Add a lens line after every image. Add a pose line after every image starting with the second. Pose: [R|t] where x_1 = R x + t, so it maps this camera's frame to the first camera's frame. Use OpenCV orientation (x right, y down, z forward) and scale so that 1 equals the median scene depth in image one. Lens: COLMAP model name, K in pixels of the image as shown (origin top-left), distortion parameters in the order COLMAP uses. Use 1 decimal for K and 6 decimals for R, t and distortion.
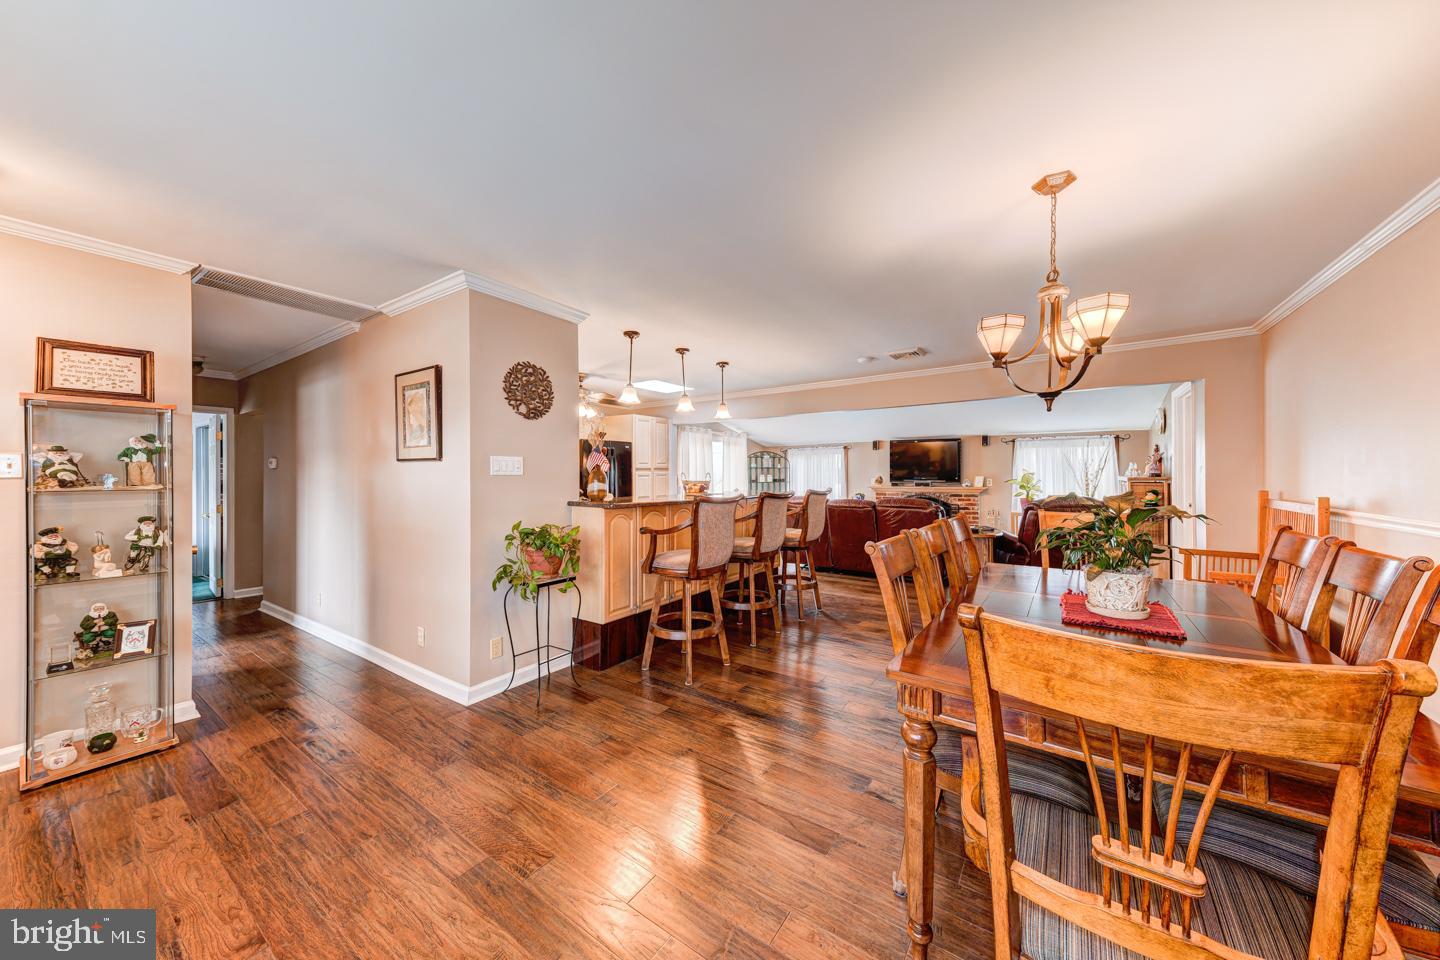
lens RADIAL K [[487.7, 0, 720.0], [0, 487.7, 480.0], [0, 0, 1]] dist [-0.000111, 0.000006]
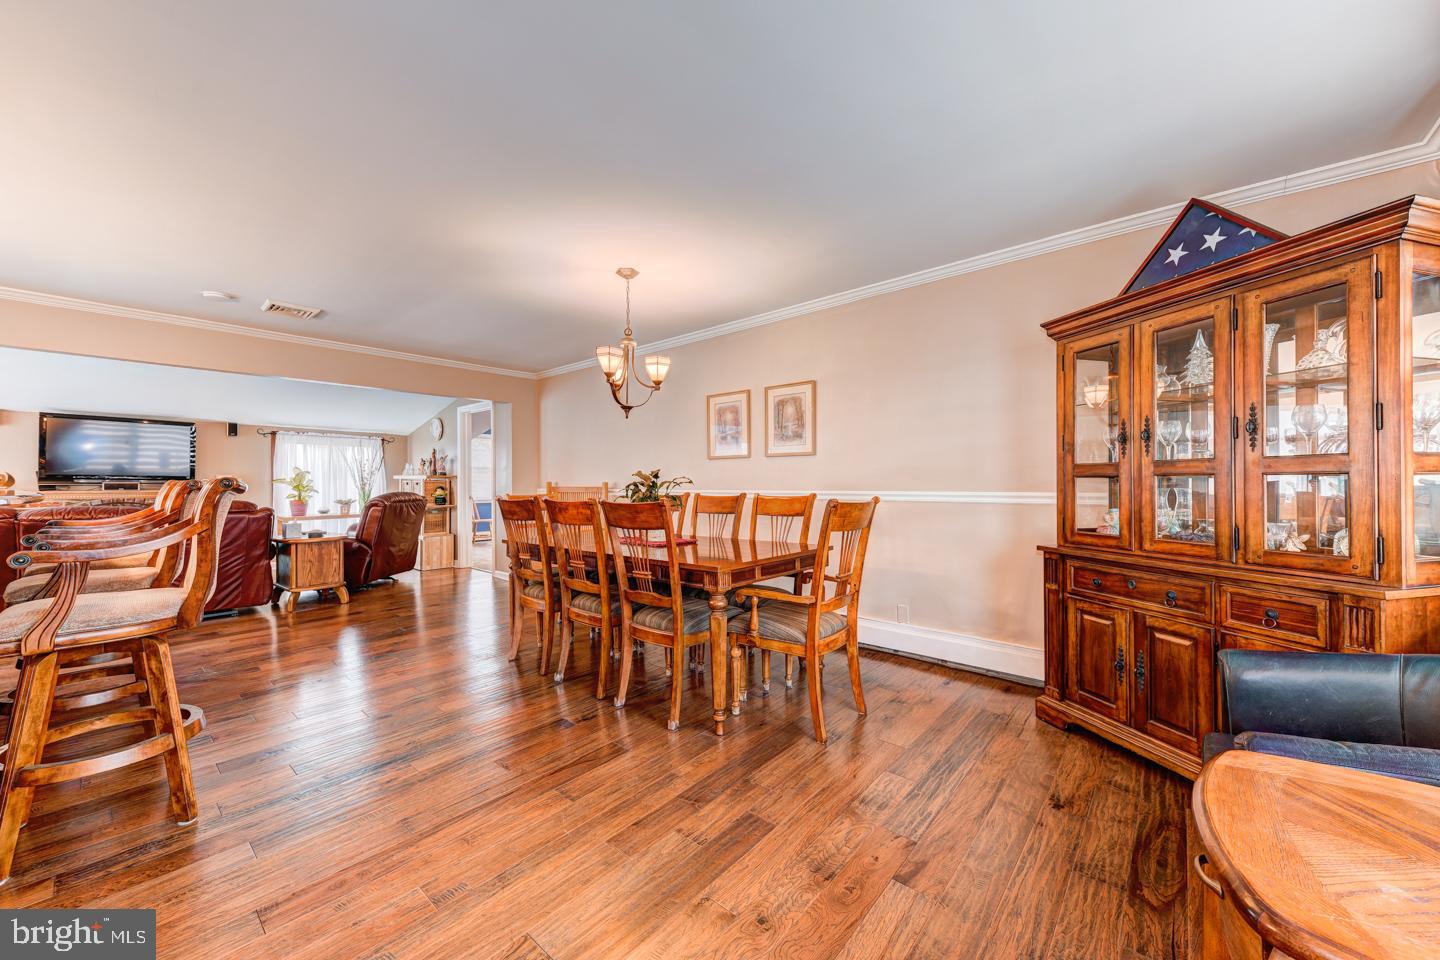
lens RADIAL K [[540.9, 0, 720.0], [0, 540.9, 480.0], [0, 0, 1]] dist [0.001360, 0.000126]
pose [[0.089649, 0.009528, 0.995928, -0.377470], [0.010818, 0.999886, -0.010540, 0.026680], [-0.995915, 0.011719, 0.089535, 0.212867]]
